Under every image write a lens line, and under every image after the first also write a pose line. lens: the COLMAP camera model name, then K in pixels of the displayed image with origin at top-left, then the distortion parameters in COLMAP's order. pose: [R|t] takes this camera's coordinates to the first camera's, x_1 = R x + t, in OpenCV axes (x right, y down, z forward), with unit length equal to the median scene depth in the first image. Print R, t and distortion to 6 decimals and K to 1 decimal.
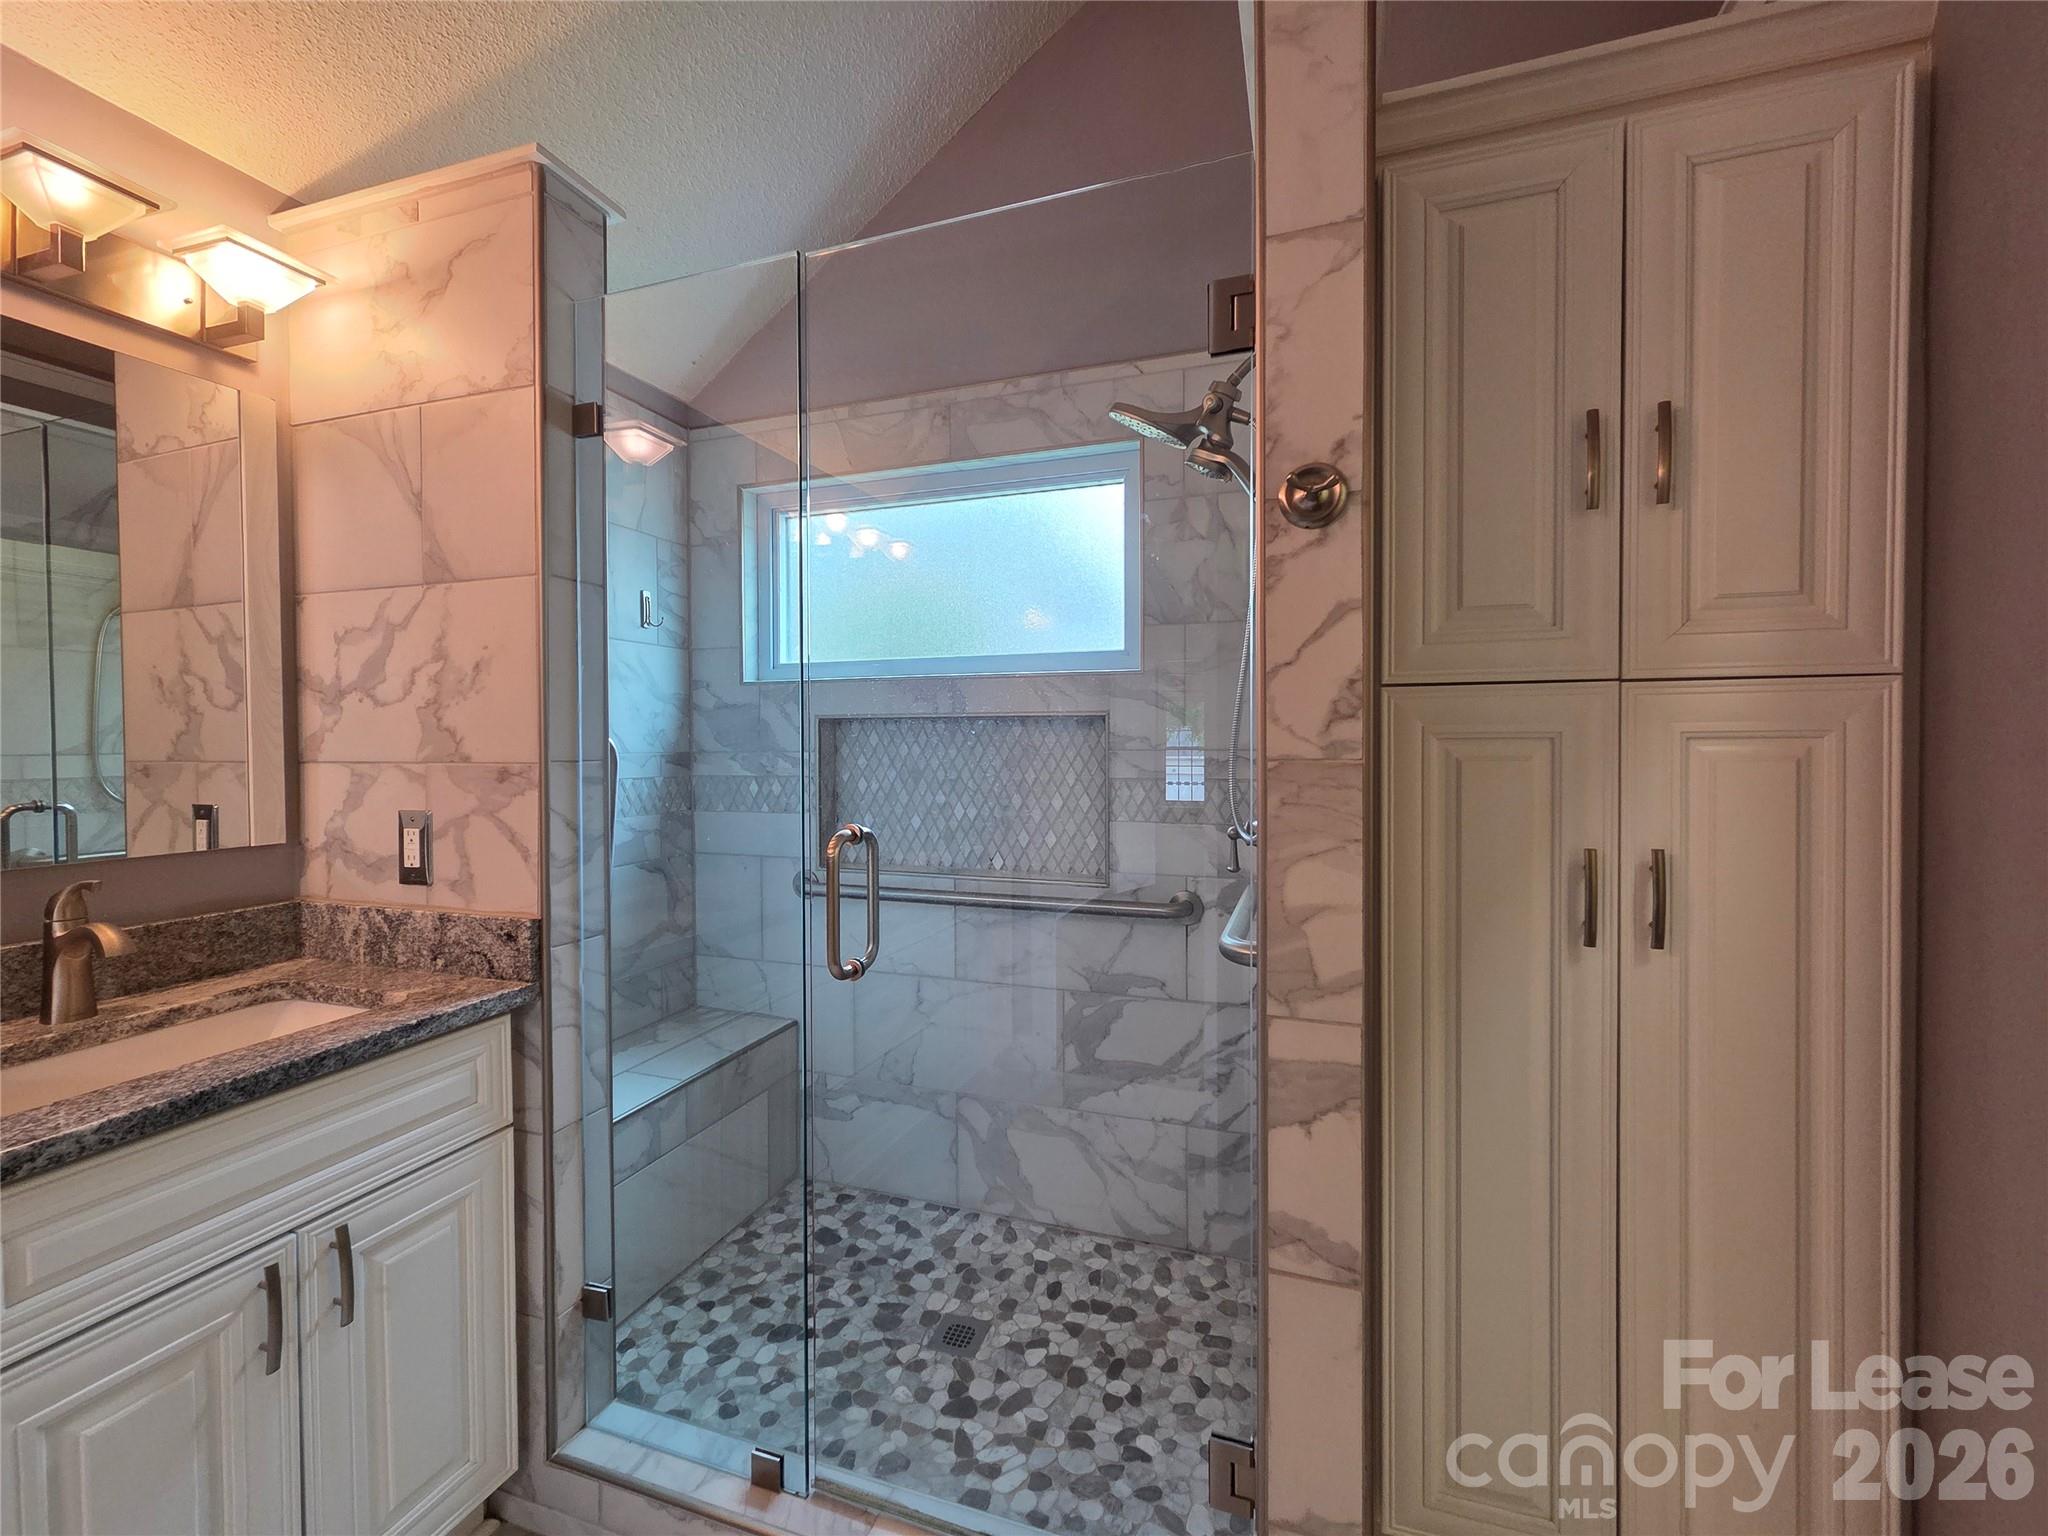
lens RADIAL K [[836.2, 0, 1028.4], [0, 836.2, 764.0], [0, 0, 1]] dist [0.000145, 0.000906]
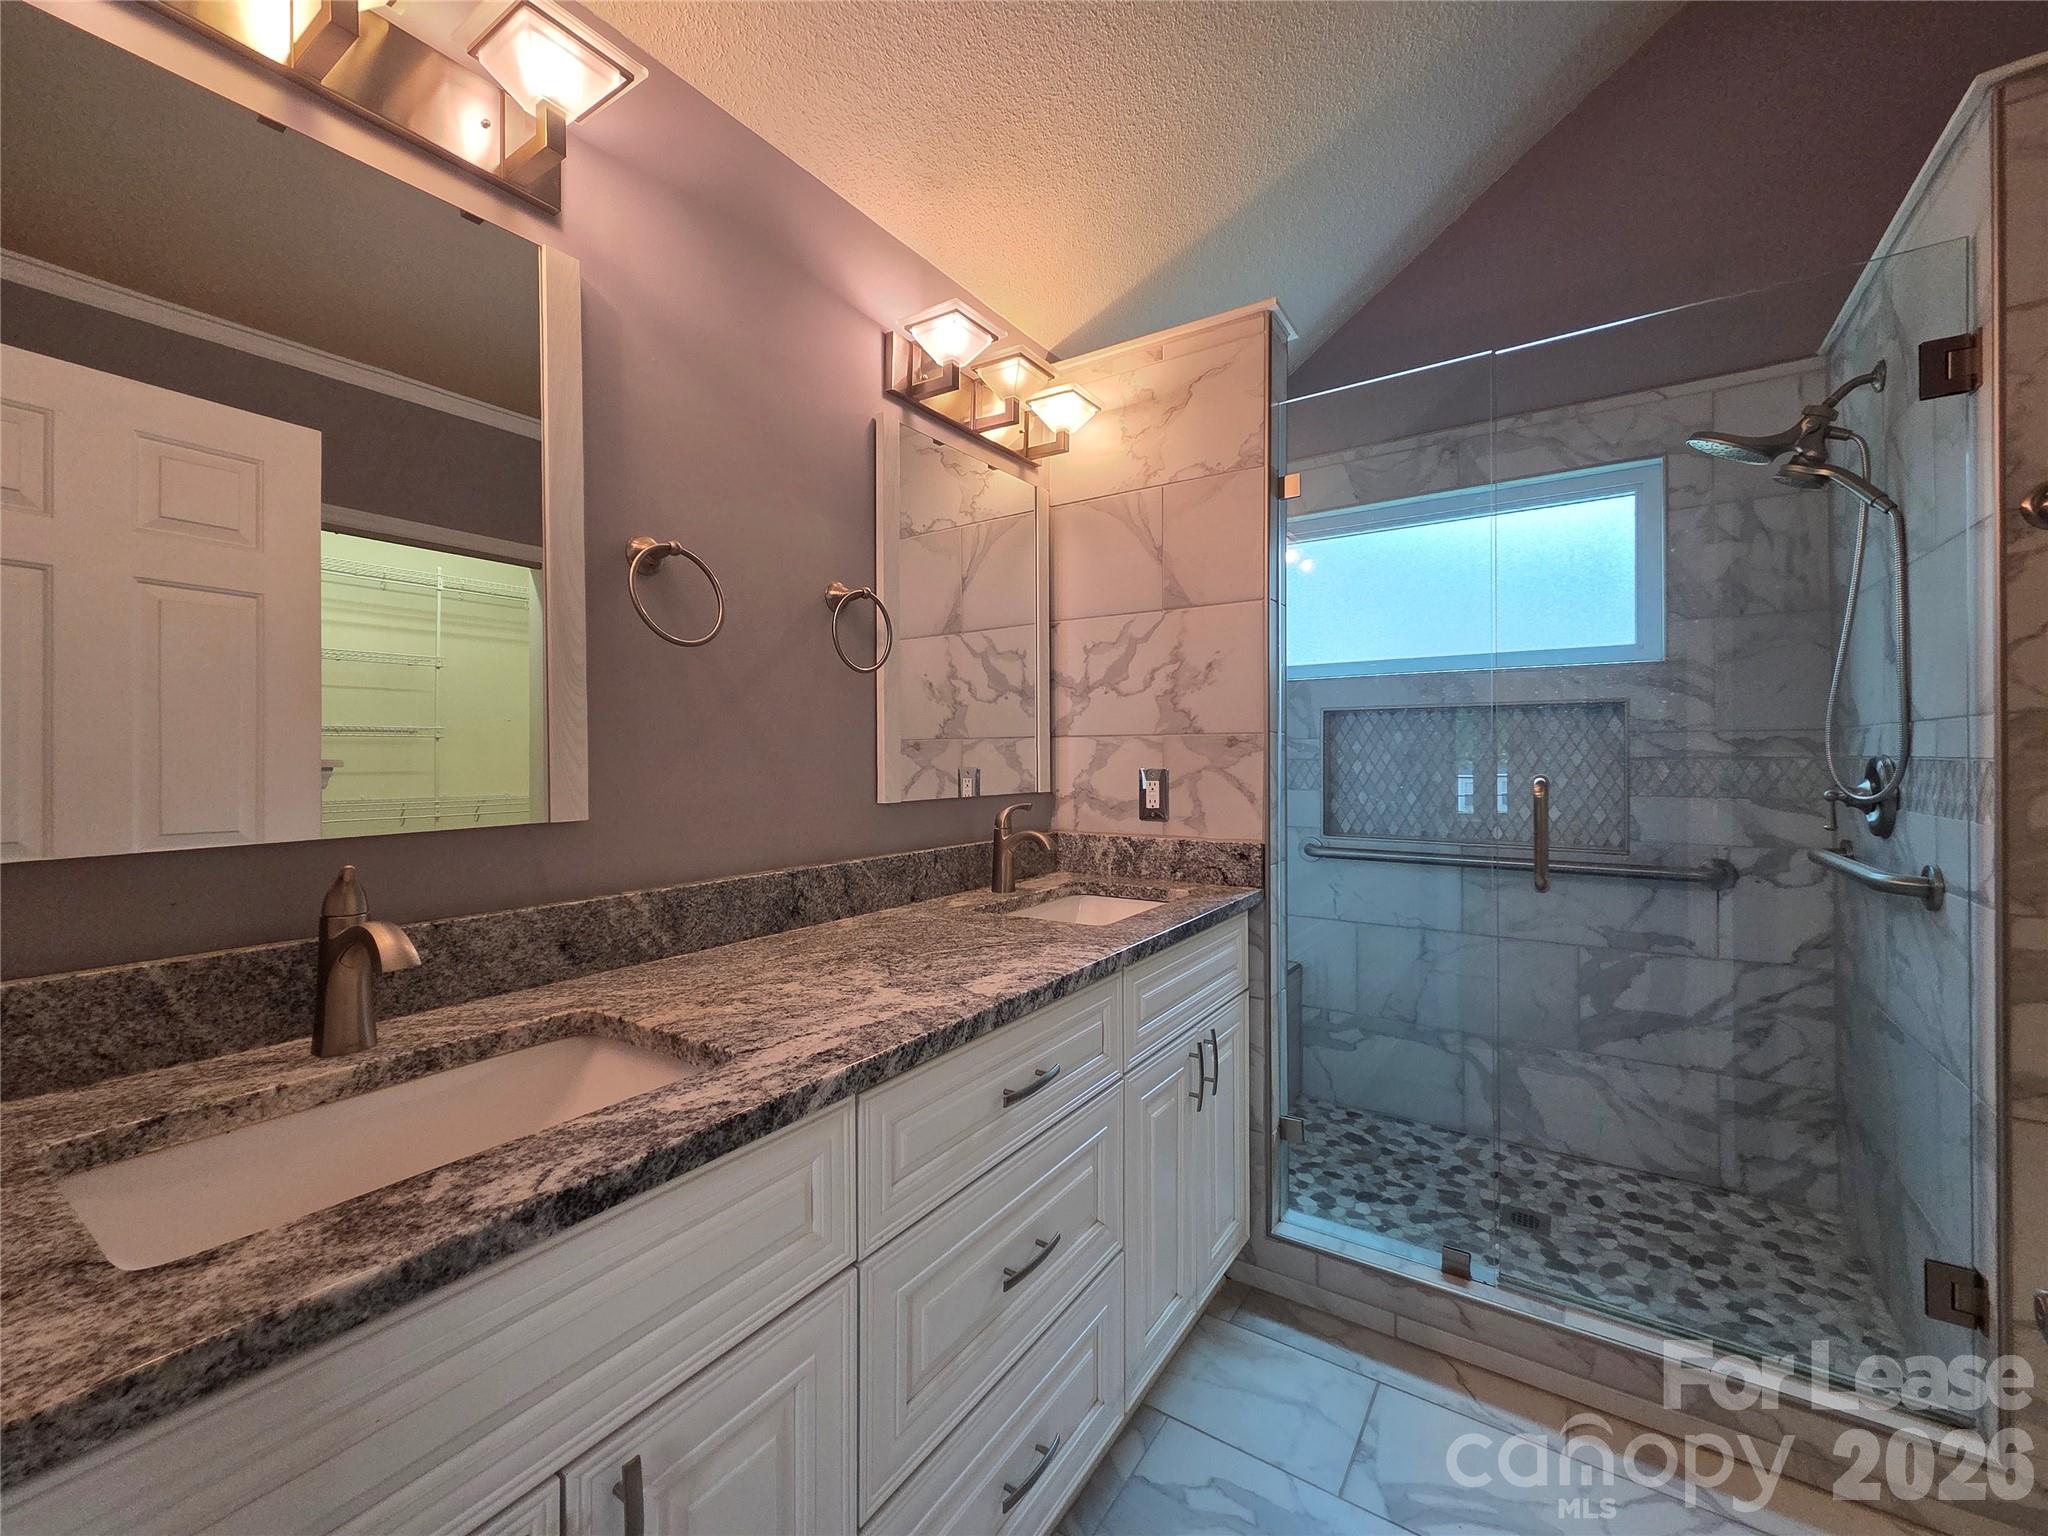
lens RADIAL K [[836.2, 0, 1018.2], [0, 836.2, 762.4], [0, 0, 1]] dist [0.000145, 0.000906]
pose [[0.965077, 0.002610, -0.261955, -0.499180], [-0.007793, 0.999794, -0.018748, 0.063364], [0.261852, 0.020134, 0.964898, -0.373838]]
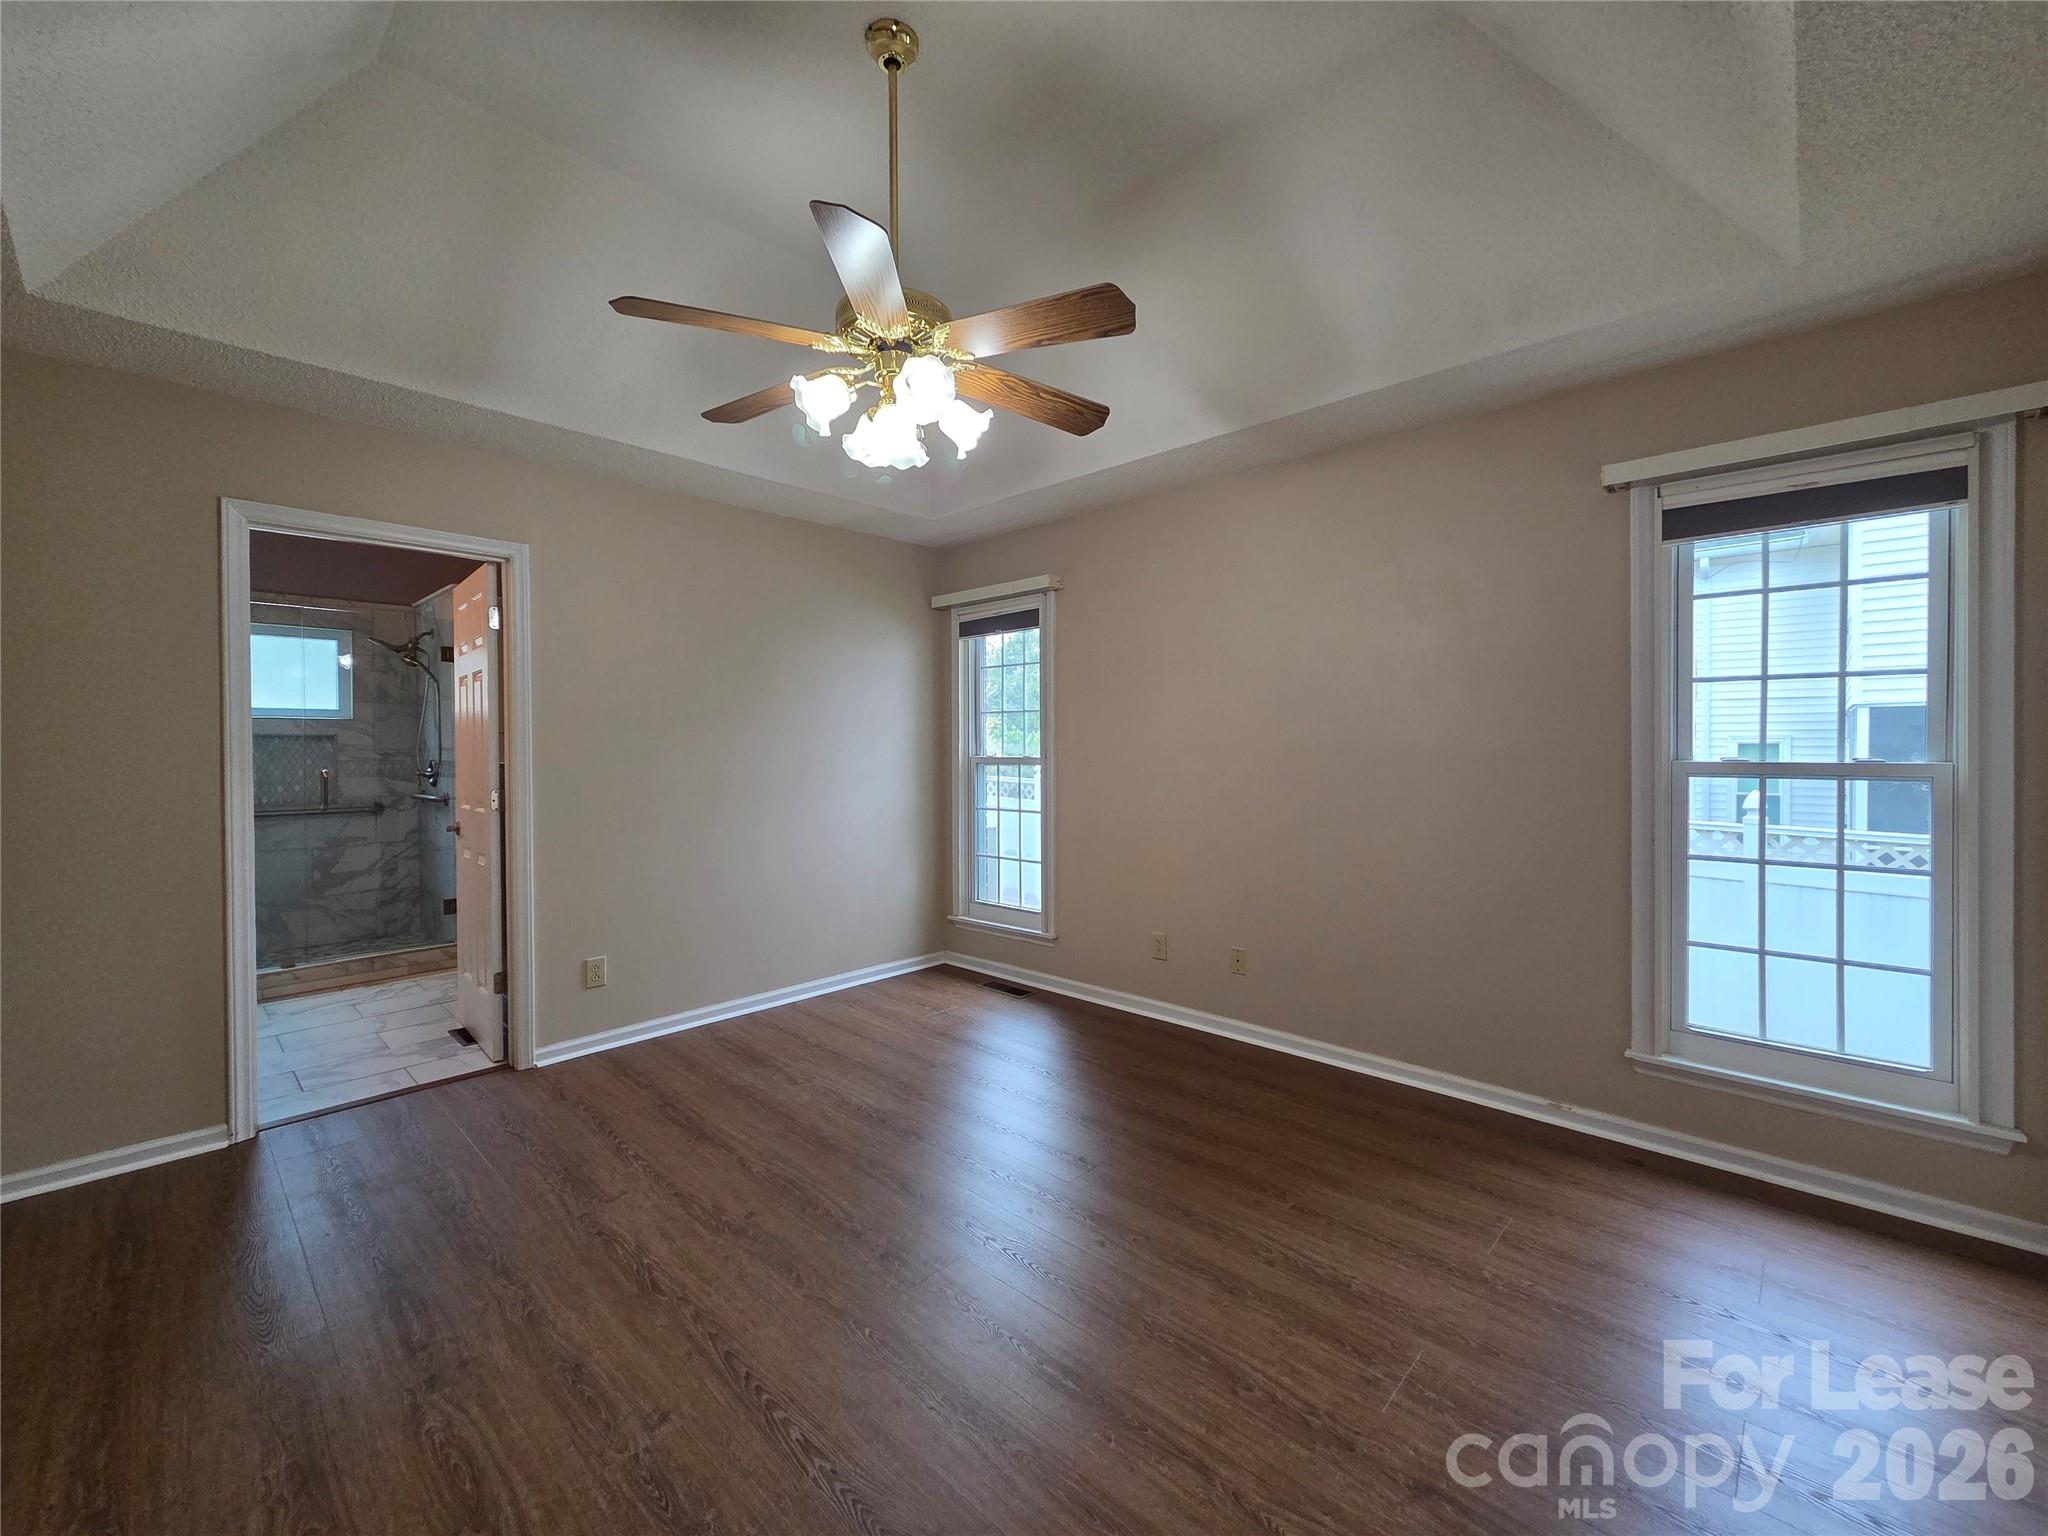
lens RADIAL K [[836.2, 0, 1043.2], [0, 836.2, 749.9], [0, 0, 1]] dist [0.000145, 0.000906]
pose [[0.395138, 0.003503, 0.918615, -1.719168], [0.022211, 0.999664, -0.013366, 0.081260], [-0.918353, 0.025684, 0.394928, -2.436195]]
